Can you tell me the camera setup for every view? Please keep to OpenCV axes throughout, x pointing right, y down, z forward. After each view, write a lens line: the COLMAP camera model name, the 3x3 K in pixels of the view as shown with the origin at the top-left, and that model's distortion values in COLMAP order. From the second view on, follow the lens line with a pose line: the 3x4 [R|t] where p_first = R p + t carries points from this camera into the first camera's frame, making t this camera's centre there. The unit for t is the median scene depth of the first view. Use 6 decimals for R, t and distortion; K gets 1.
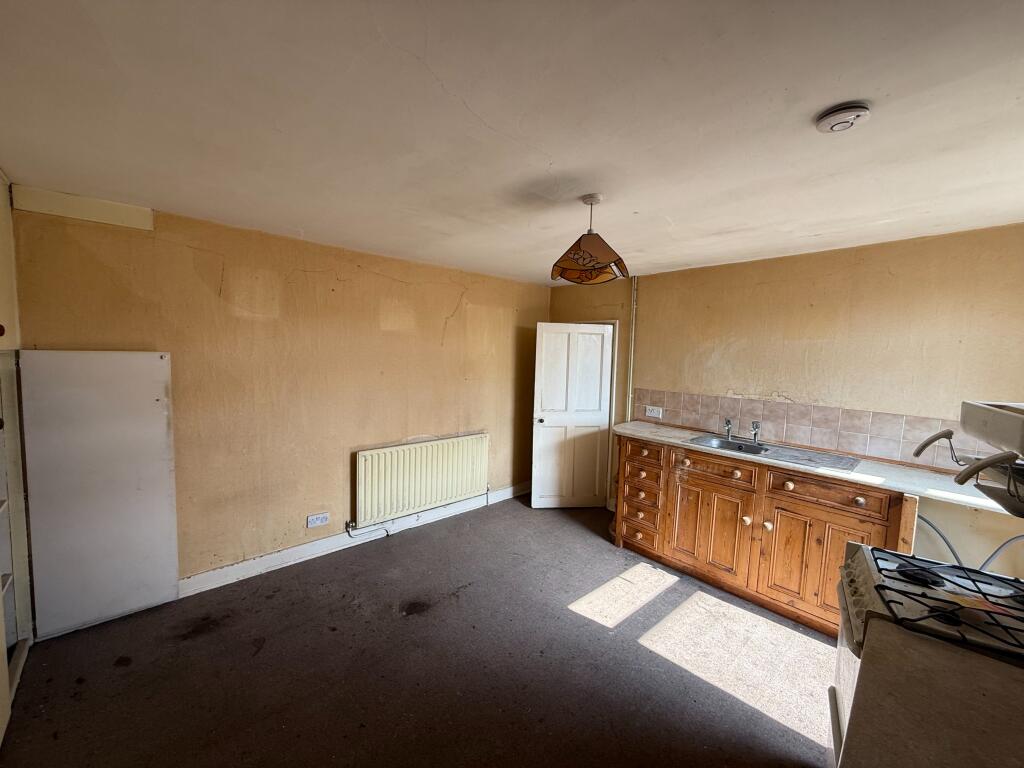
lens RADIAL K [[404.5, 0, 509.1], [0, 404.5, 383.1], [0, 0, 1]] dist [-0.000131, 0.000045]
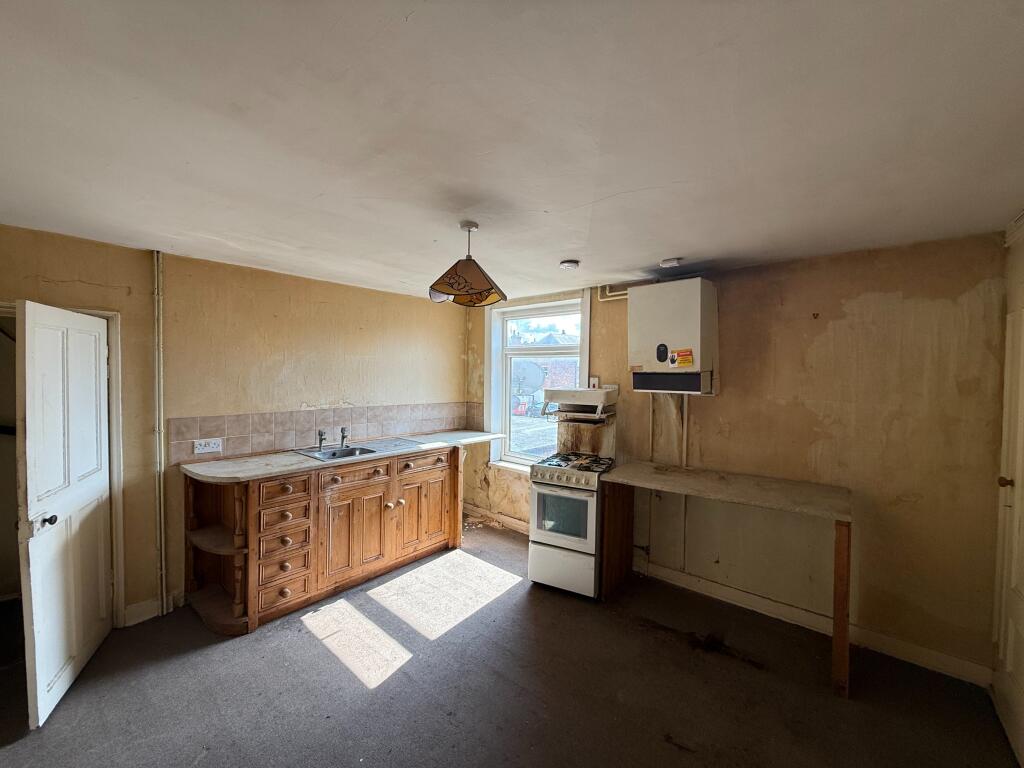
lens RADIAL K [[404.5, 0, 509.1], [0, 404.5, 383.1], [0, 0, 1]] dist [-0.000131, 0.000045]
pose [[-0.129467, -0.059008, 0.989826, -0.535291], [0.060586, 0.995892, 0.067294, -0.072563], [-0.989731, 0.068682, -0.125360, 0.653568]]
